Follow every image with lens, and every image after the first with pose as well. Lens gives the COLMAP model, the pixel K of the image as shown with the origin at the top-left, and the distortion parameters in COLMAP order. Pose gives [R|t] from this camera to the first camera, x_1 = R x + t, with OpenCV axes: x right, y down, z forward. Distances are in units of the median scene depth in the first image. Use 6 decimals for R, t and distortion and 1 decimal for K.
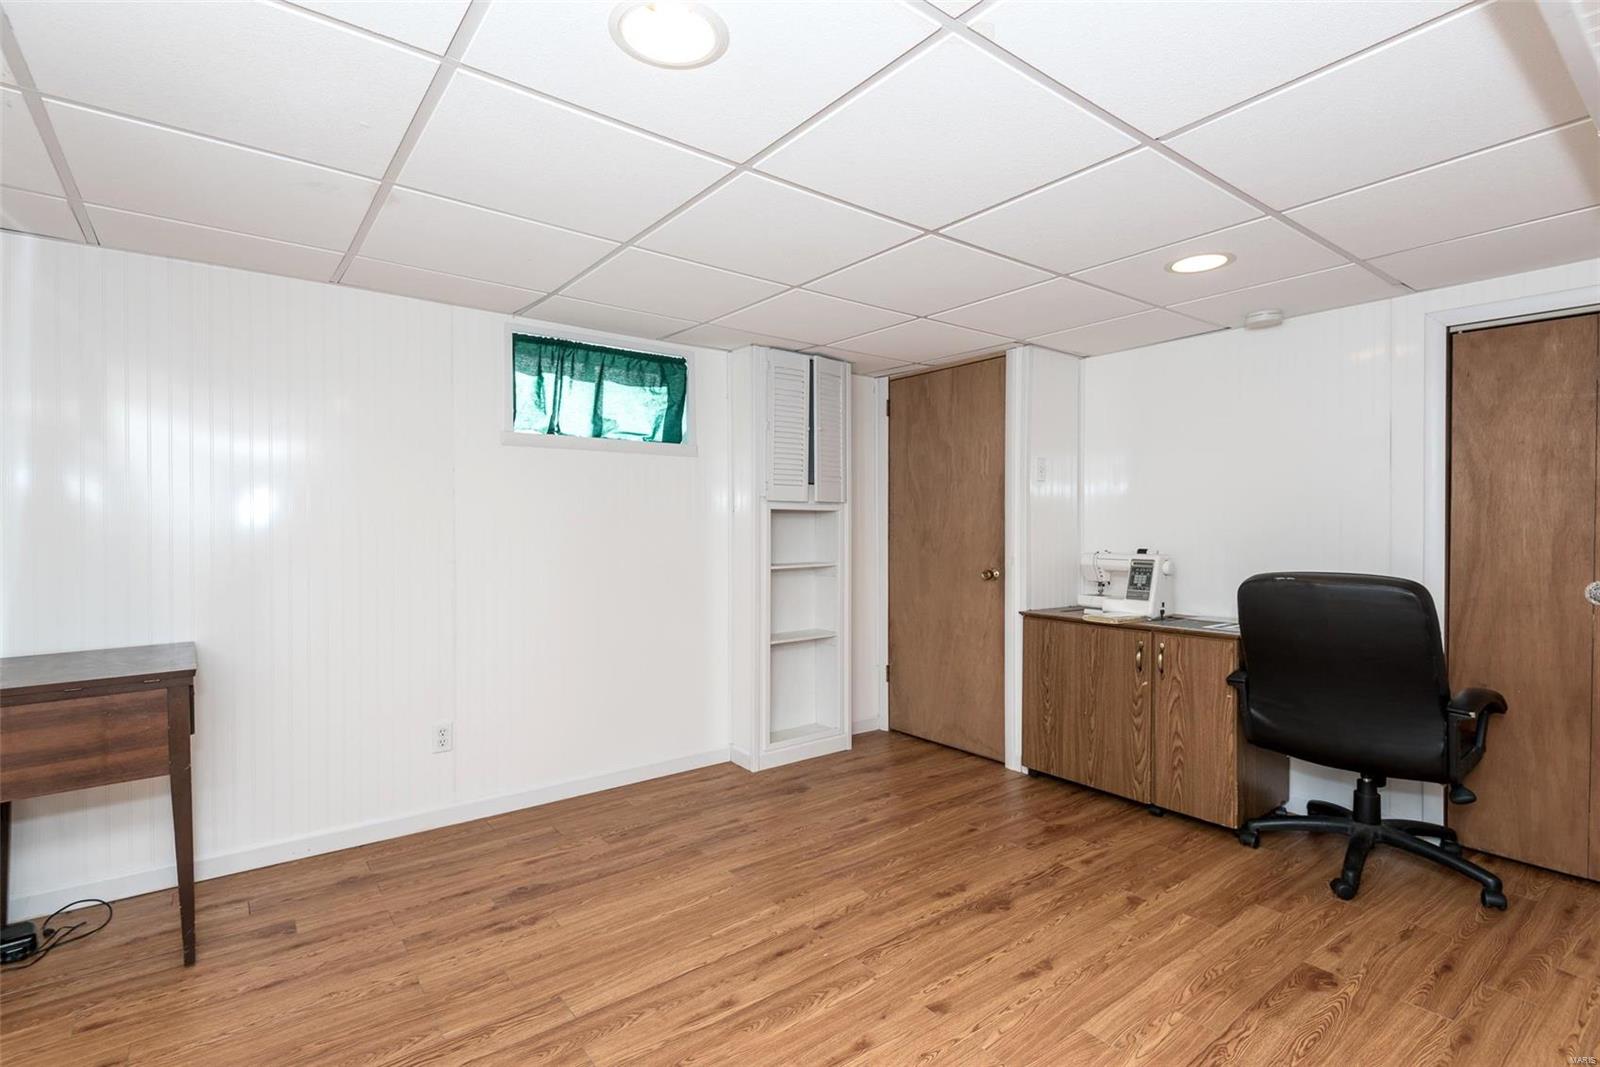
lens RADIAL K [[752.5, 0, 801.1], [0, 752.5, 505.3], [0, 0, 1]] dist [0.001872, -0.000510]
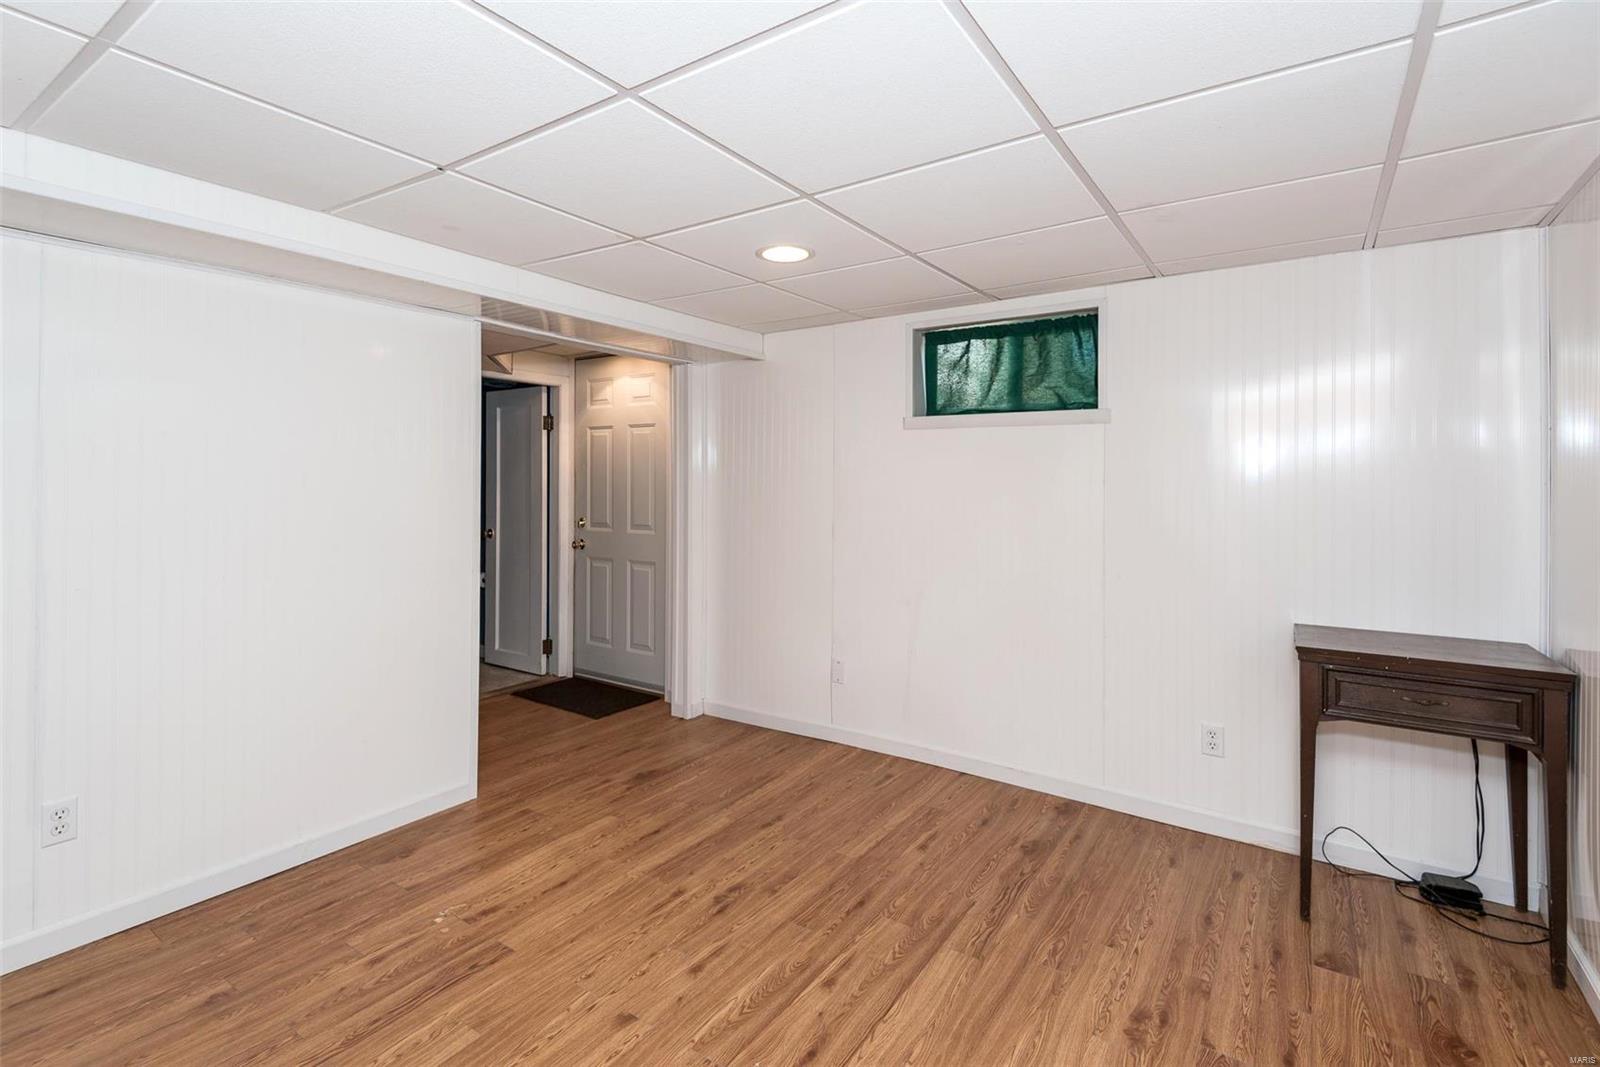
lens RADIAL K [[752.5, 0, 801.1], [0, 752.5, 505.3], [0, 0, 1]] dist [0.001872, -0.000510]
pose [[-0.950176, 0.000457, -0.311714, 0.265424], [-0.000149, 0.999998, 0.001920, -0.007171], [0.311715, 0.001871, -0.950174, 1.971256]]
